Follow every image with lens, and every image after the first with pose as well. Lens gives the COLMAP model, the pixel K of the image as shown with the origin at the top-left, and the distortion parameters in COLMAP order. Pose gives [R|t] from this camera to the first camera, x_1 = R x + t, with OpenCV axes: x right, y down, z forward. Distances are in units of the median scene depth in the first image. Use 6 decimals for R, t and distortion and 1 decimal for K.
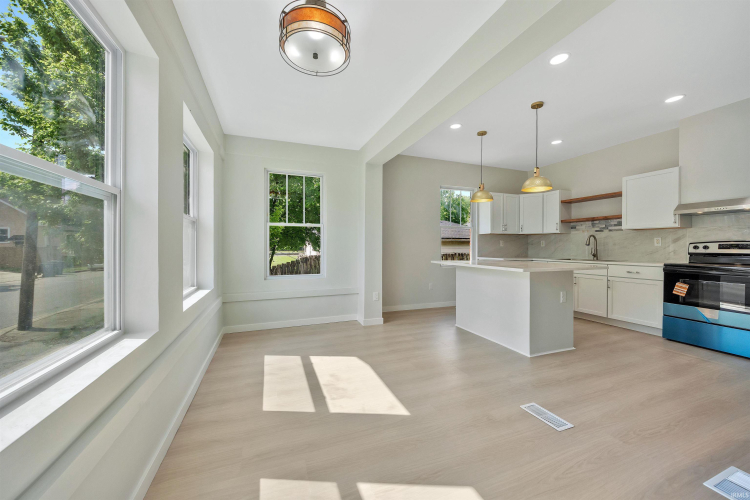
lens RADIAL K [[279.6, 0, 378.8], [0, 279.6, 248.3], [0, 0, 1]] dist [0.000218, -0.000001]
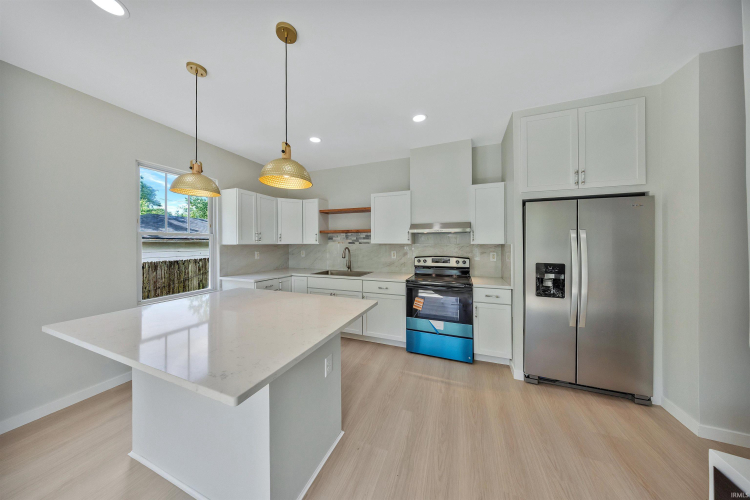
lens RADIAL K [[219.8, 0, 373.4], [0, 219.8, 242.8], [0, 0, 1]] dist [0.000639, 0.000000]
pose [[0.675129, -0.002285, 0.737696, 0.270375], [0.008513, 0.999953, -0.004694, -0.065953], [-0.737651, 0.009449, 0.675116, 0.437343]]
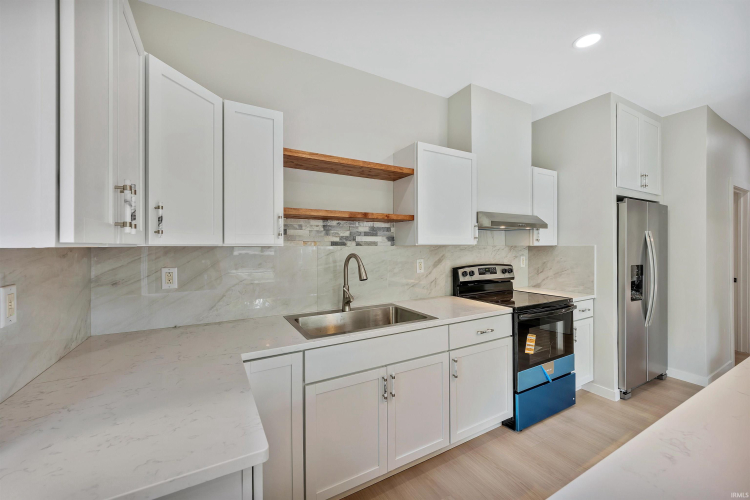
lens RADIAL K [[293.3, 0, 374.3], [0, 293.3, 245.5], [0, 0, 1]] dist [-0.001187, -0.000294]
pose [[-0.137863, 0.000315, 0.990451, 0.358309], [0.008903, 0.999960, 0.000921, -0.066990], [-0.990411, 0.008945, -0.137860, 1.135434]]
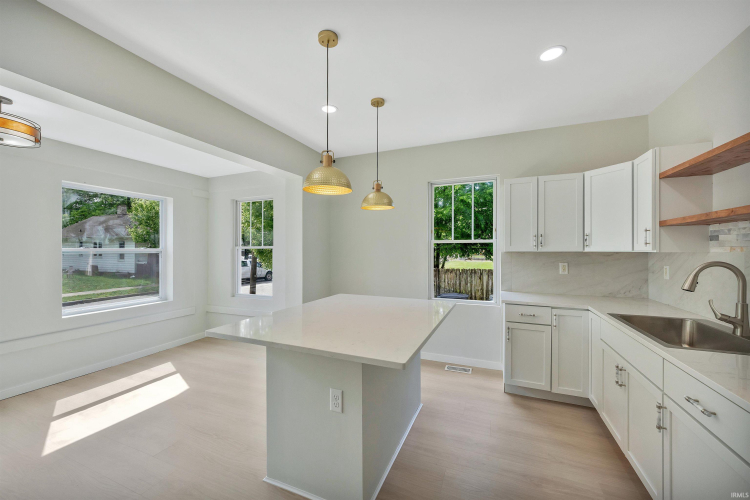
lens RADIAL K [[291.1, 0, 375.0], [0, 291.1, 250.0], [0, 0, 1]] dist [-0.002341, -0.000224]
pose [[0.720255, -0.004603, -0.693694, 0.780174], [-0.000676, 0.999973, -0.007337, -0.066251], [0.693709, 0.005754, 0.720232, 0.489923]]
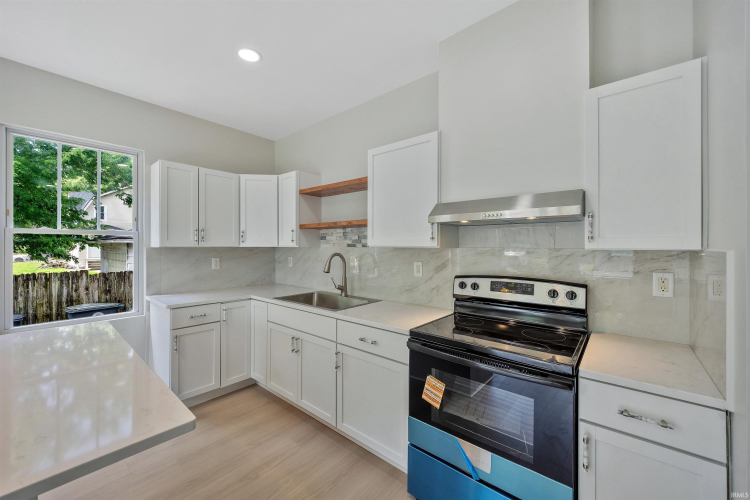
lens RADIAL K [[293.3, 0, 374.3], [0, 293.3, 245.5], [0, 0, 1]] dist [-0.001187, -0.000294]
pose [[0.878657, -0.000554, 0.477454, 0.605844], [0.003416, 0.999981, -0.005126, -0.066404], [-0.477442, 0.006135, 0.878642, 0.494694]]
